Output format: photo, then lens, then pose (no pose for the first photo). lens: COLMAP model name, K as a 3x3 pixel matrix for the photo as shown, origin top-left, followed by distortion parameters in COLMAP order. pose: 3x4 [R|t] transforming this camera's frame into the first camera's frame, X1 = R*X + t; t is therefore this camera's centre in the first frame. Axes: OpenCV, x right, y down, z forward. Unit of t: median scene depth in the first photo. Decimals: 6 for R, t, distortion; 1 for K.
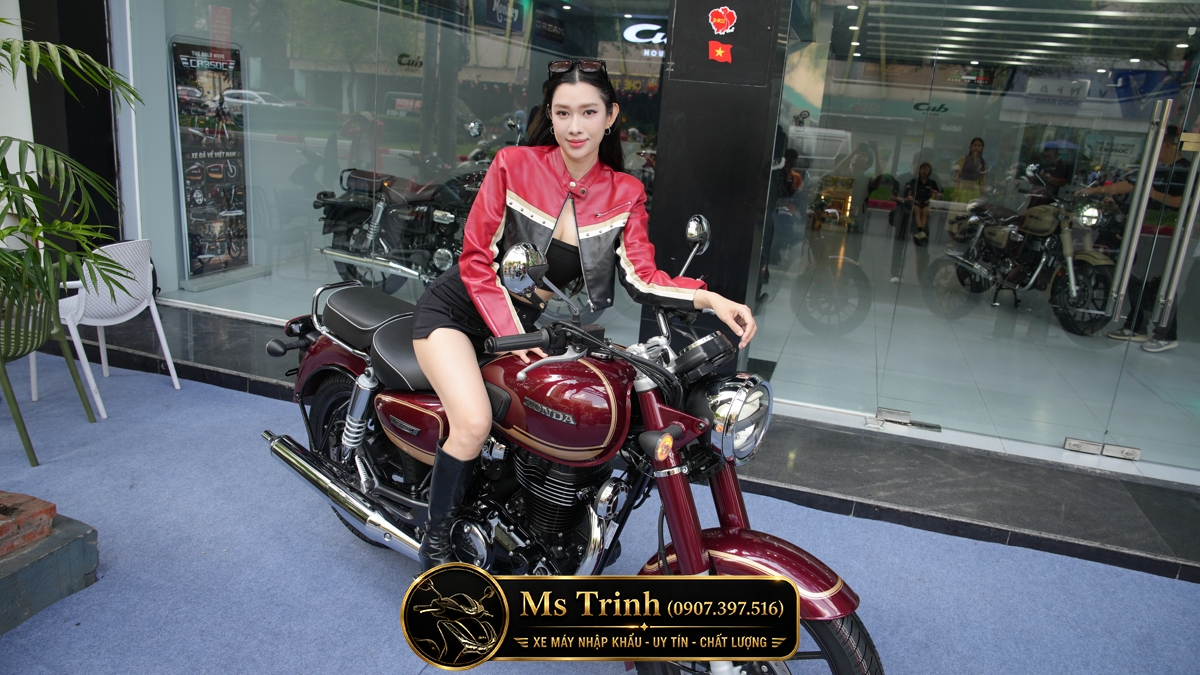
lens RADIAL K [[815.7, 0, 600.7], [0, 815.7, 337.4], [0, 0, 1]] dist [-0.108846, 0.080587]
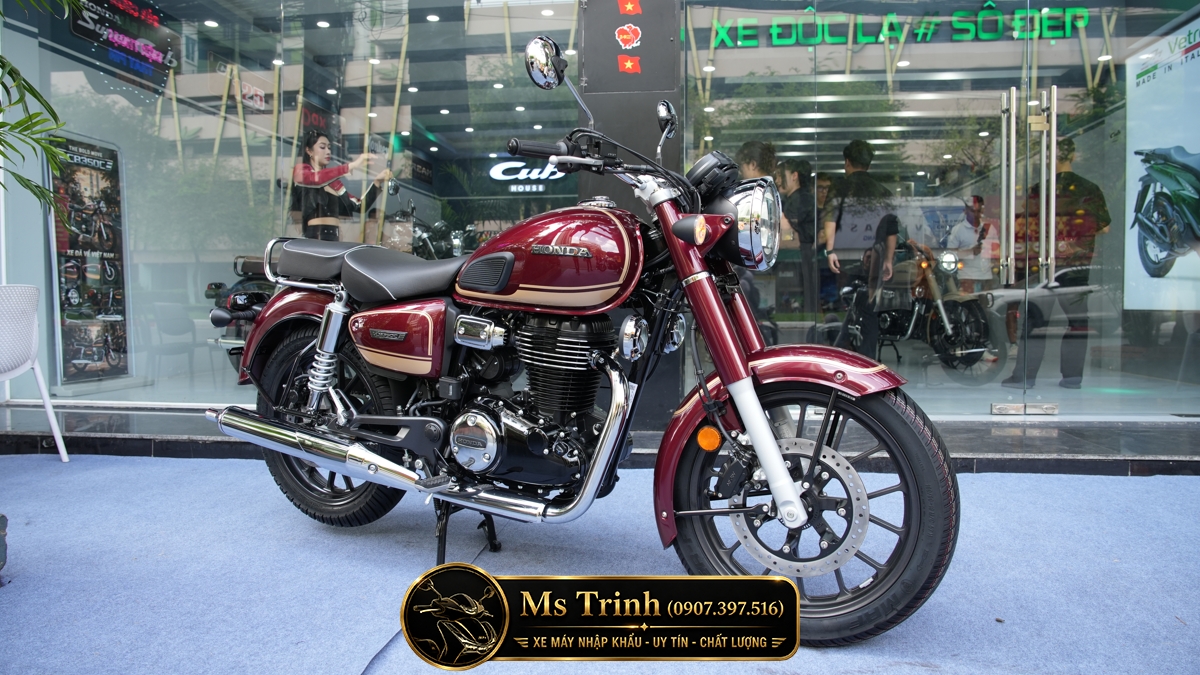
lens RADIAL K [[815.7, 0, 607.6], [0, 815.7, 341.1], [0, 0, 1]] dist [-0.108846, 0.080587]
pose [[0.979617, -0.088517, 0.180320, -0.071570], [0.124489, 0.972030, -0.199150, 0.144868], [-0.157648, 0.217539, 0.963236, 0.030071]]
